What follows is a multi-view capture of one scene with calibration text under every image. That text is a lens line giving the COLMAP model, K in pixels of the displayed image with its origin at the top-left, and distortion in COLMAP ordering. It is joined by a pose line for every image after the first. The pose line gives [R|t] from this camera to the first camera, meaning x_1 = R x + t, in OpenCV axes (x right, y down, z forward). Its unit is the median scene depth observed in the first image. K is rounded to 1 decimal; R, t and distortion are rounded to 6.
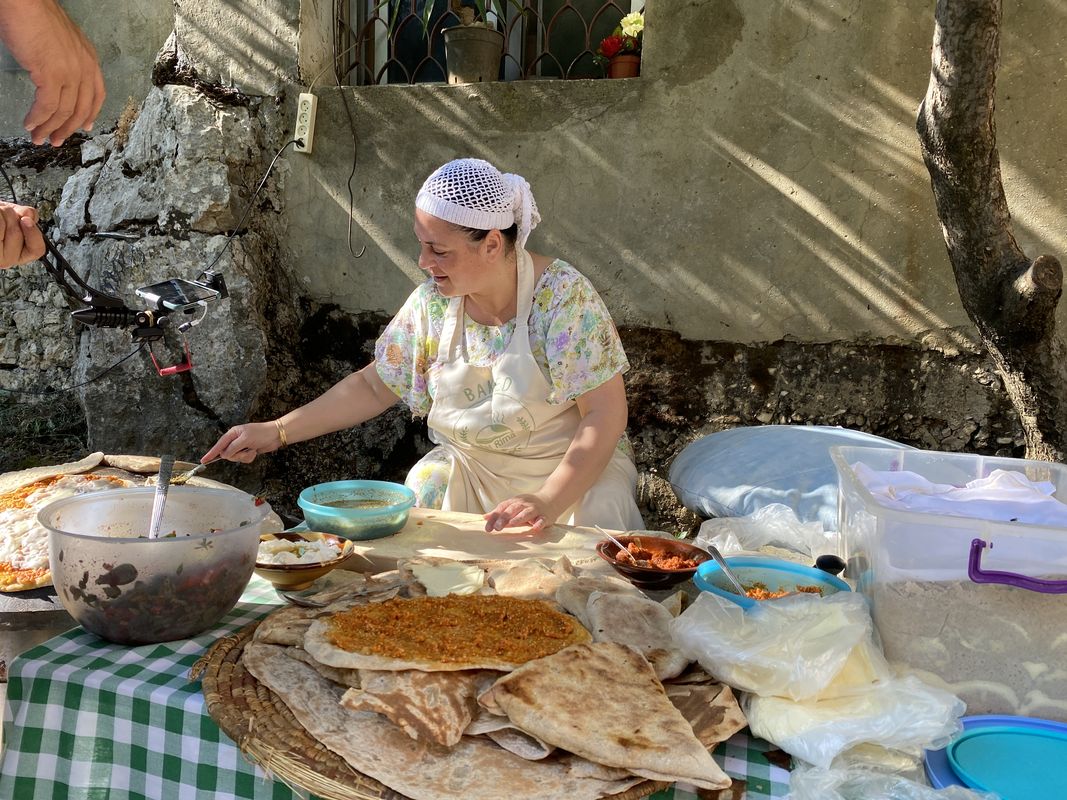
lens RADIAL K [[818.1, 0, 533.6], [0, 818.1, 391.9], [0, 0, 1]] dist [-0.034781, 0.030109]
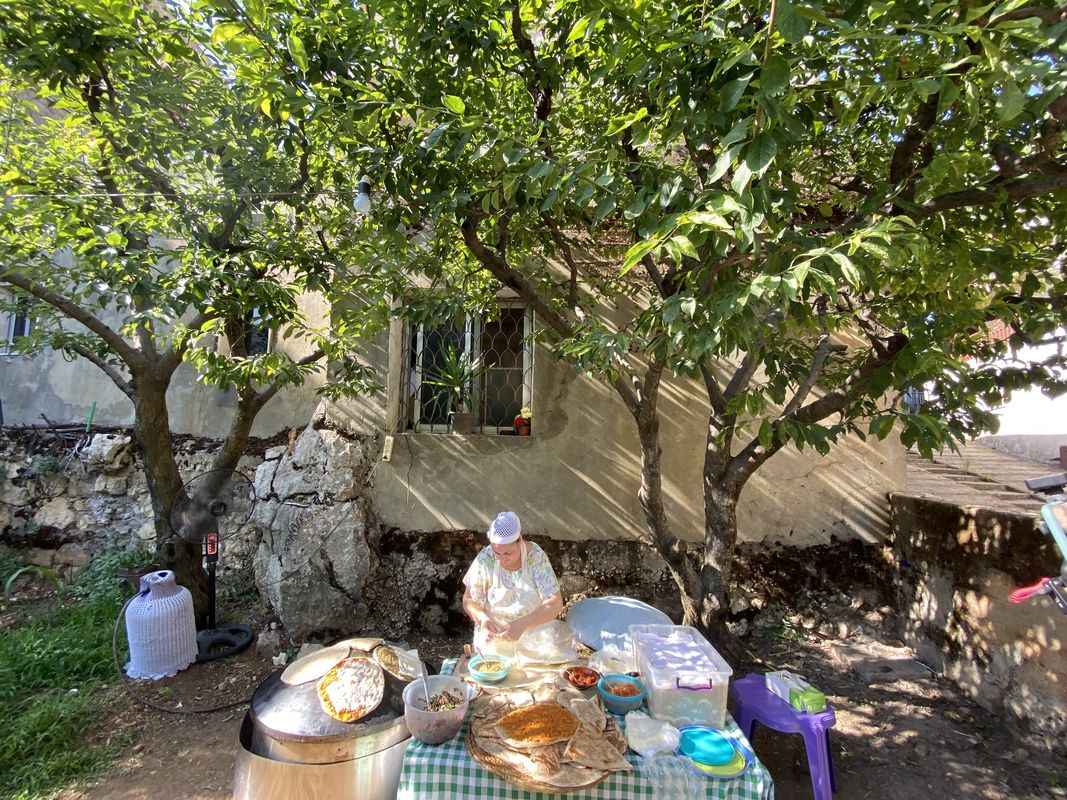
lens RADIAL K [[424.8, 0, 534.9], [0, 424.8, 397.4], [0, 0, 1]] dist [0.005028, -0.012987]
pose [[0.969133, 0.011459, 0.246271, -0.181530], [0.041611, 0.976985, -0.209209, -0.211402], [-0.243000, 0.212999, 0.946352, -0.298908]]
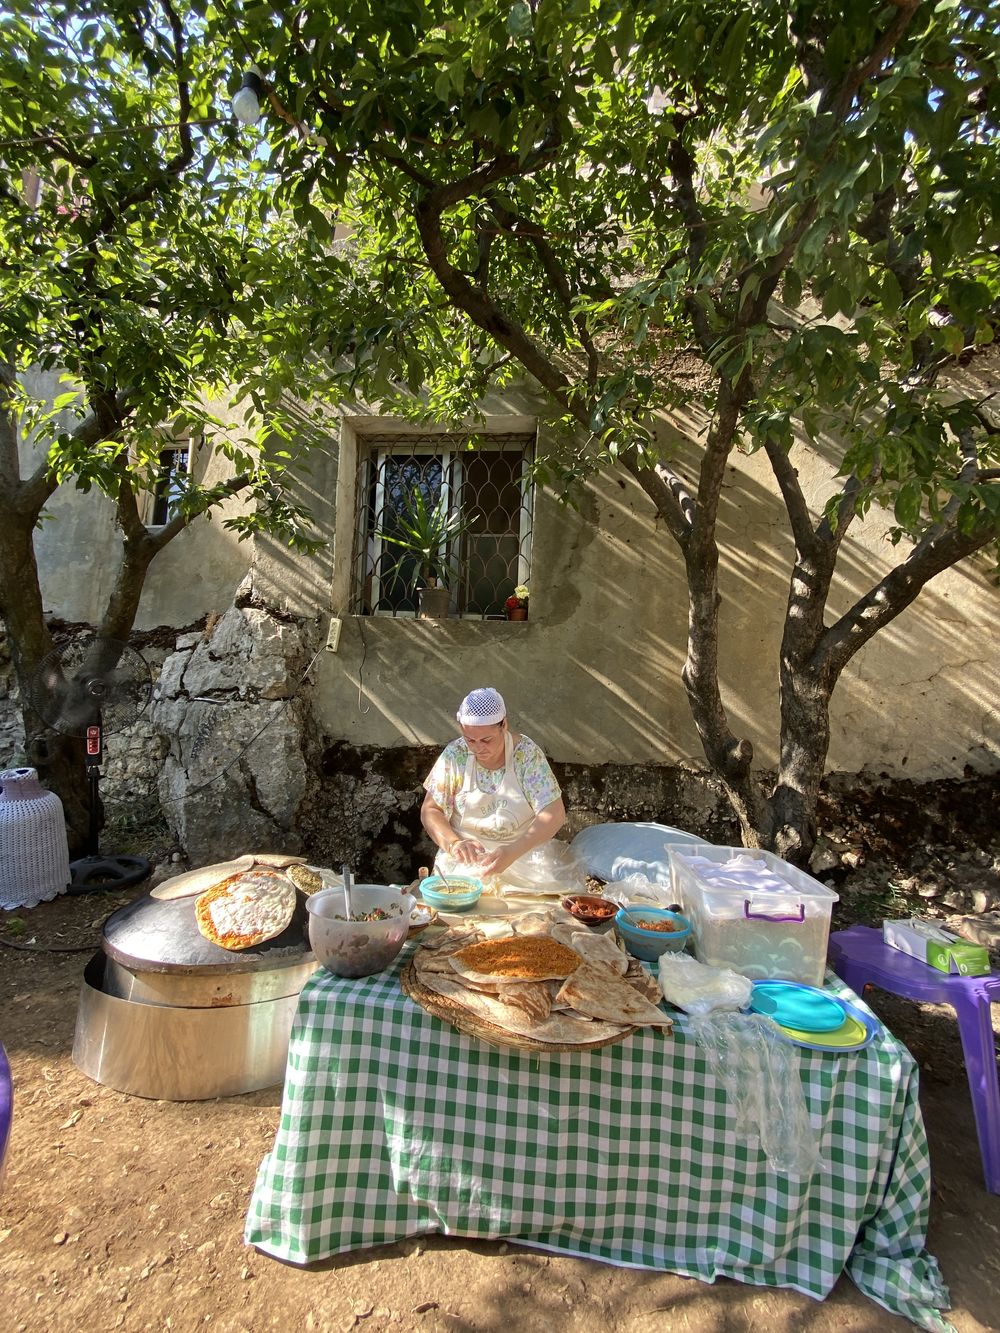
lens RADIAL K [[530.7, 0, 508.4], [0, 530.7, 663.8], [0, 0, 1]] dist [0.005028, -0.012987]
pose [[0.982984, 0.019736, 0.182629, -0.126766], [0.013945, 0.983326, -0.181318, -0.065801], [-0.183162, 0.180779, 0.966318, -0.143559]]
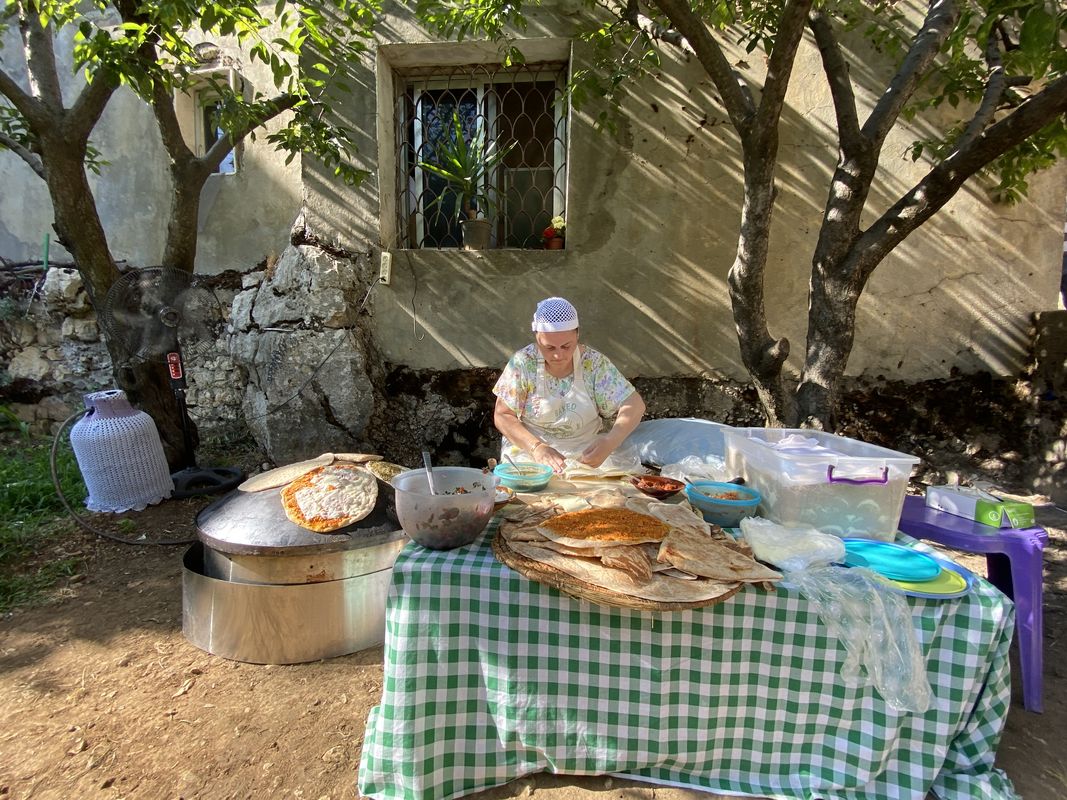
lens RADIAL K [[424.8, 0, 534.7], [0, 424.8, 398.3], [0, 0, 1]] dist [0.005028, -0.012987]
pose [[0.979740, -0.043177, 0.195562, -0.156770], [0.045346, 0.998949, -0.006624, -0.012673], [-0.195071, 0.015358, 0.980669, -0.013993]]
